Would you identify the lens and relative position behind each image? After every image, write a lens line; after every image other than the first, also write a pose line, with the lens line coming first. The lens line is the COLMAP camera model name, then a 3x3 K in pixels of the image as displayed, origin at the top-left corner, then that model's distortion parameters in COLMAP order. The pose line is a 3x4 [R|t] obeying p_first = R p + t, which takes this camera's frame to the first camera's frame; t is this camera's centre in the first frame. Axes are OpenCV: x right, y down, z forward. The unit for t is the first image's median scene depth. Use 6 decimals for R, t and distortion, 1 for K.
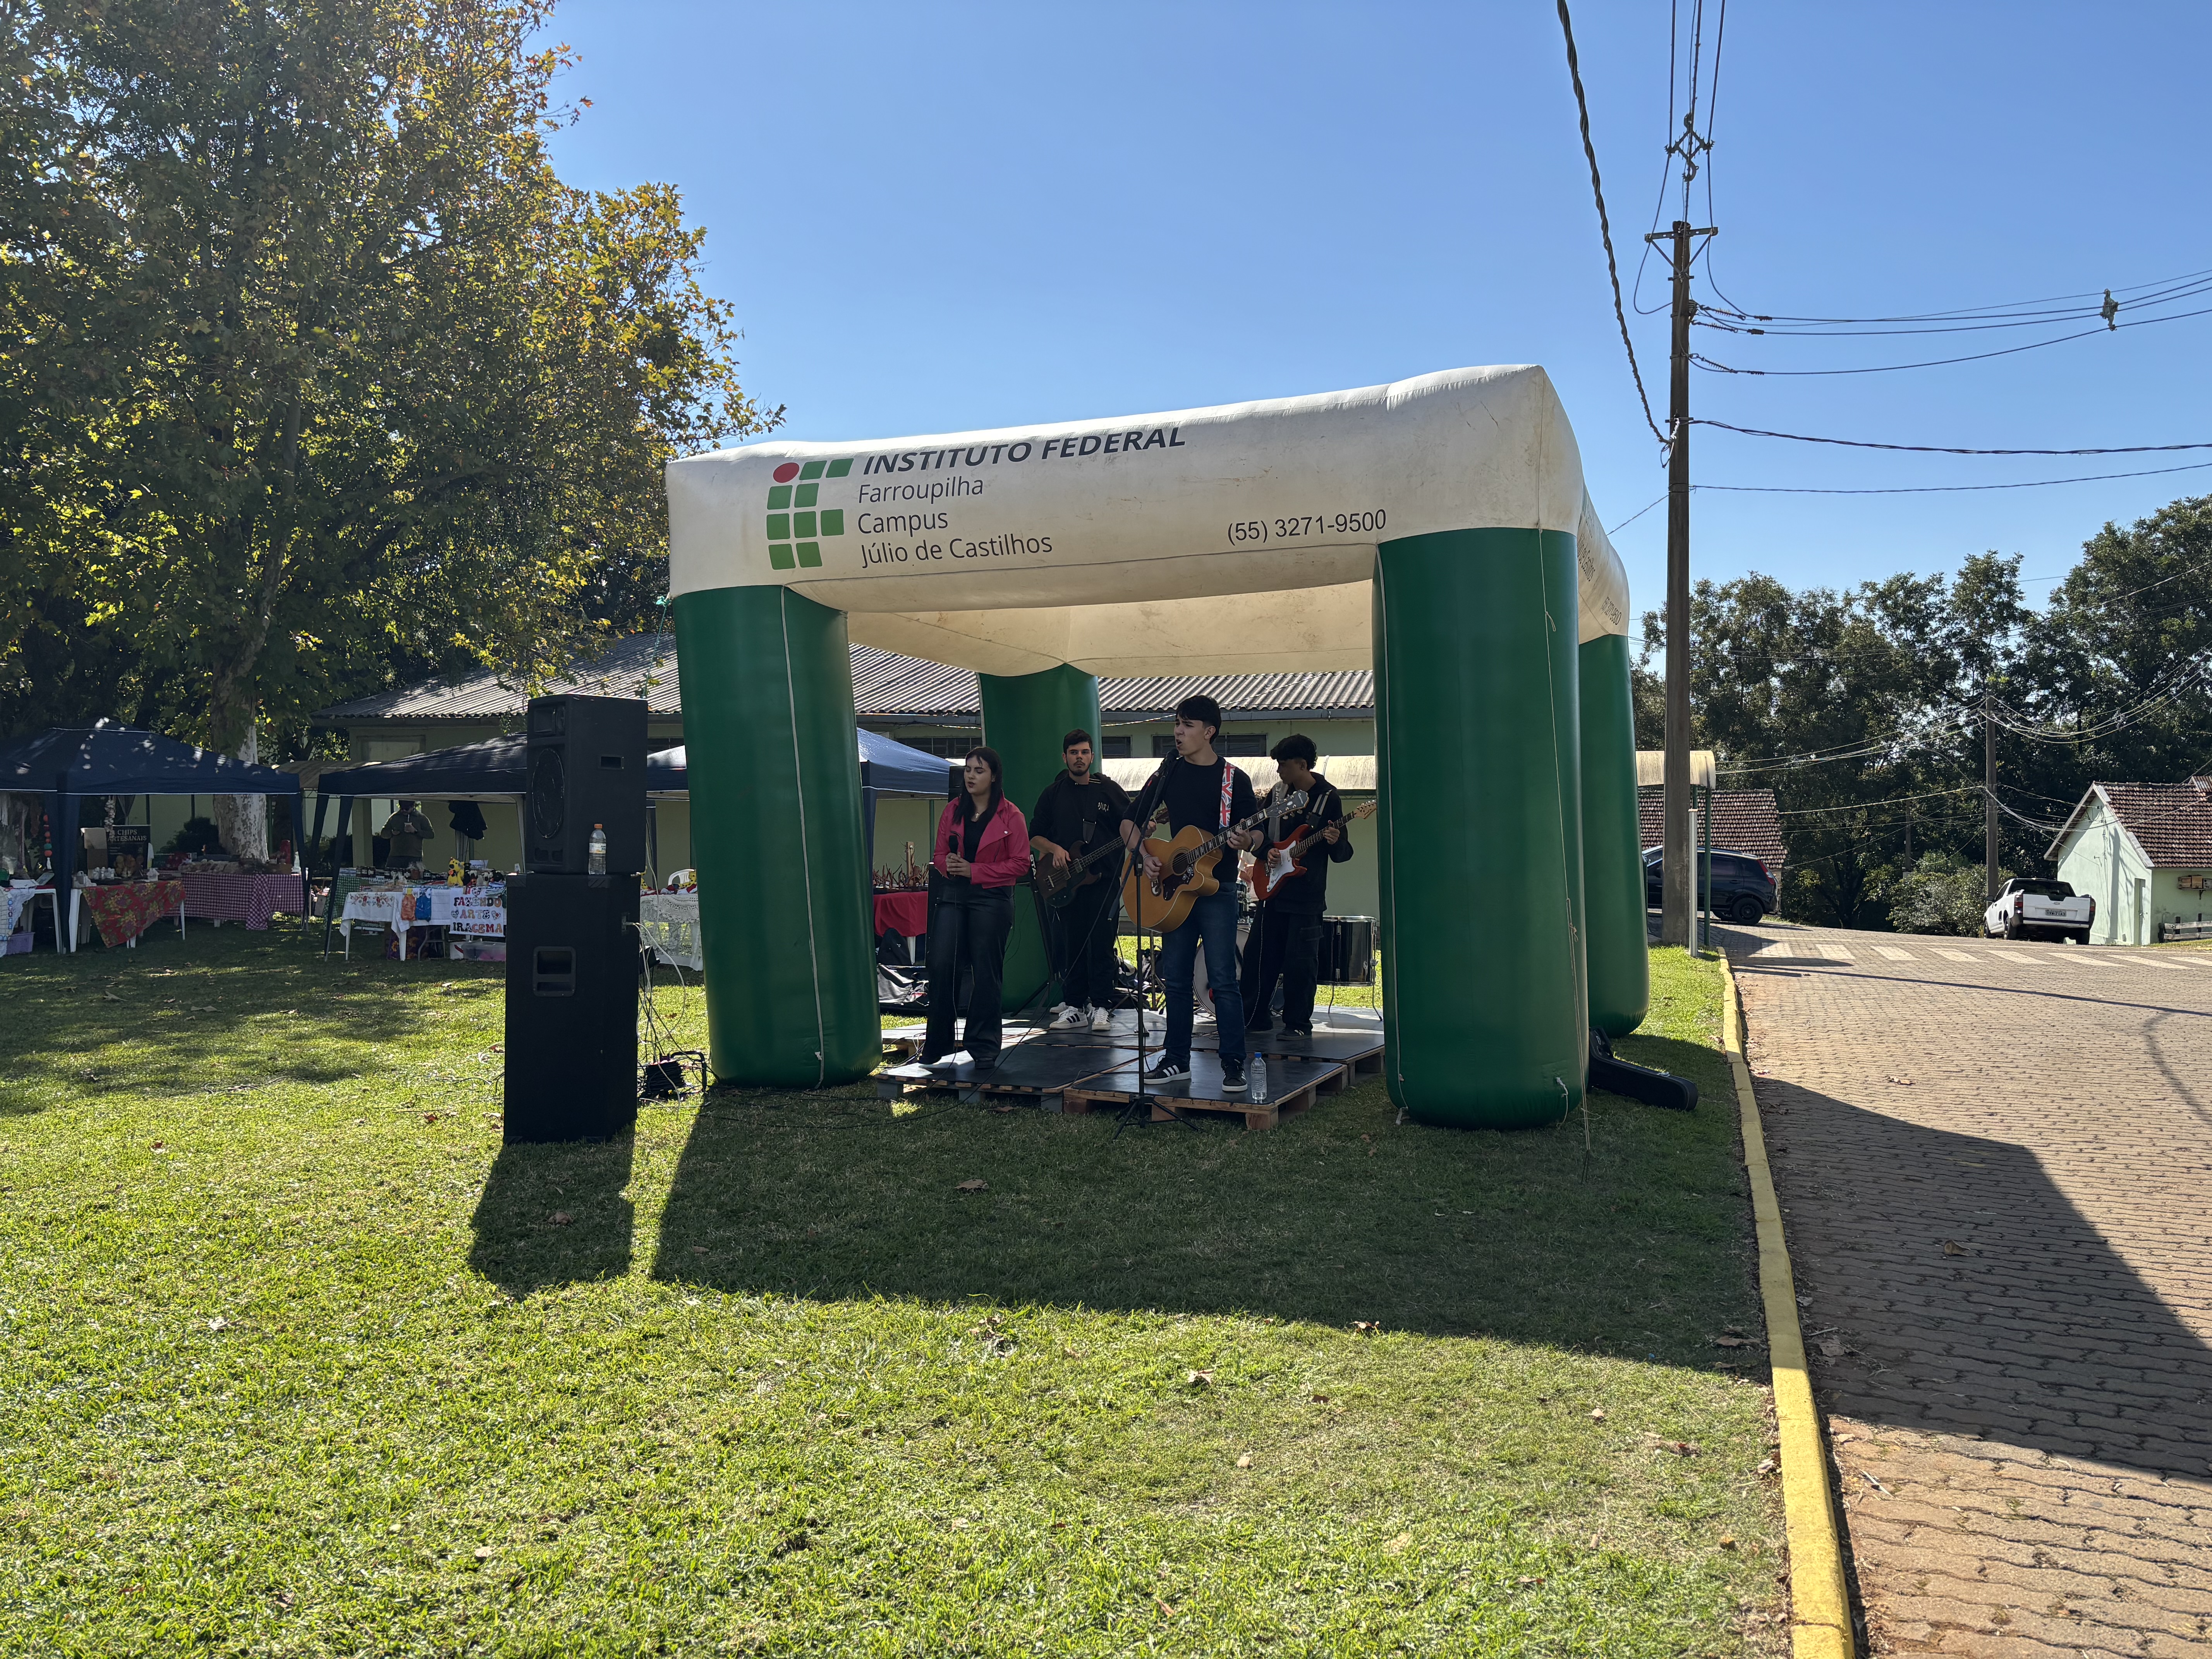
lens RADIAL K [[1658.6, 0, 1108.1], [0, 1658.6, 841.2], [0, 0, 1]] dist [0.057043, -0.052974]
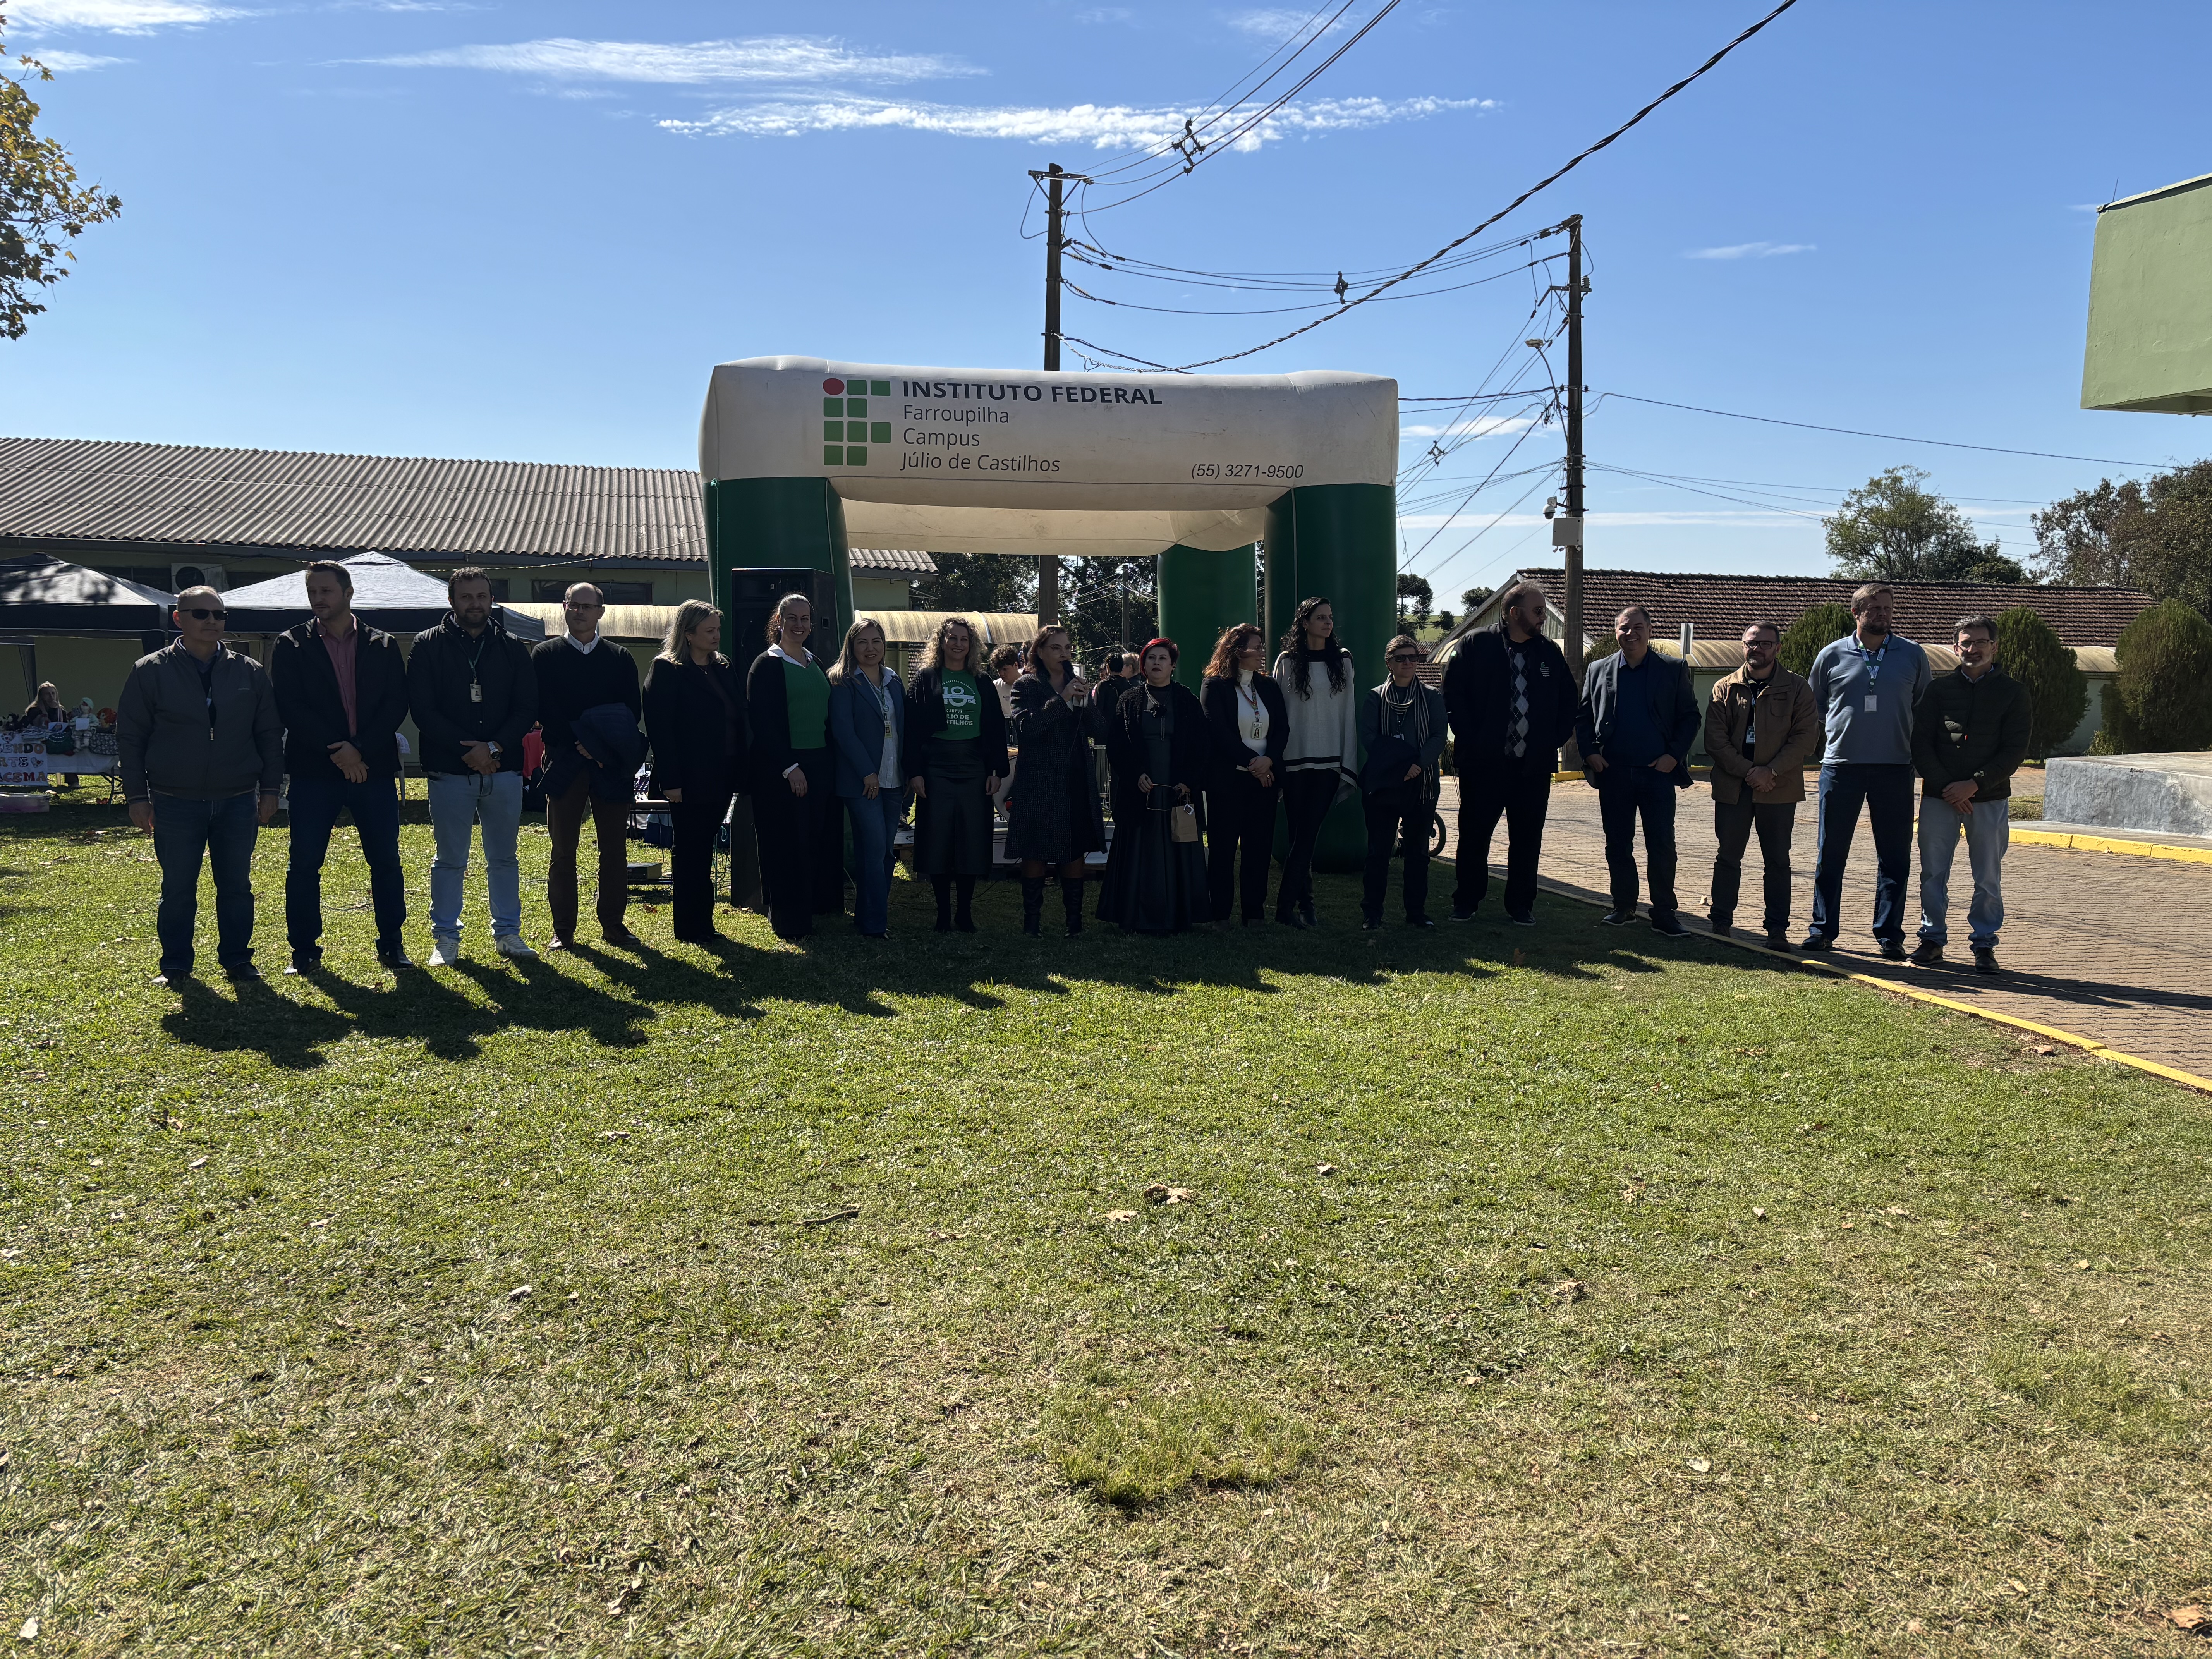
lens RADIAL K [[1658.6, 0, 1107.6], [0, 1658.6, 816.8], [0, 0, 1]] dist [0.057043, -0.052974]
pose [[0.871453, -0.029408, 0.489596, -0.645991], [-0.006942, 0.997361, 0.072264, 0.006556], [-0.490429, -0.066373, 0.868950, -0.199822]]
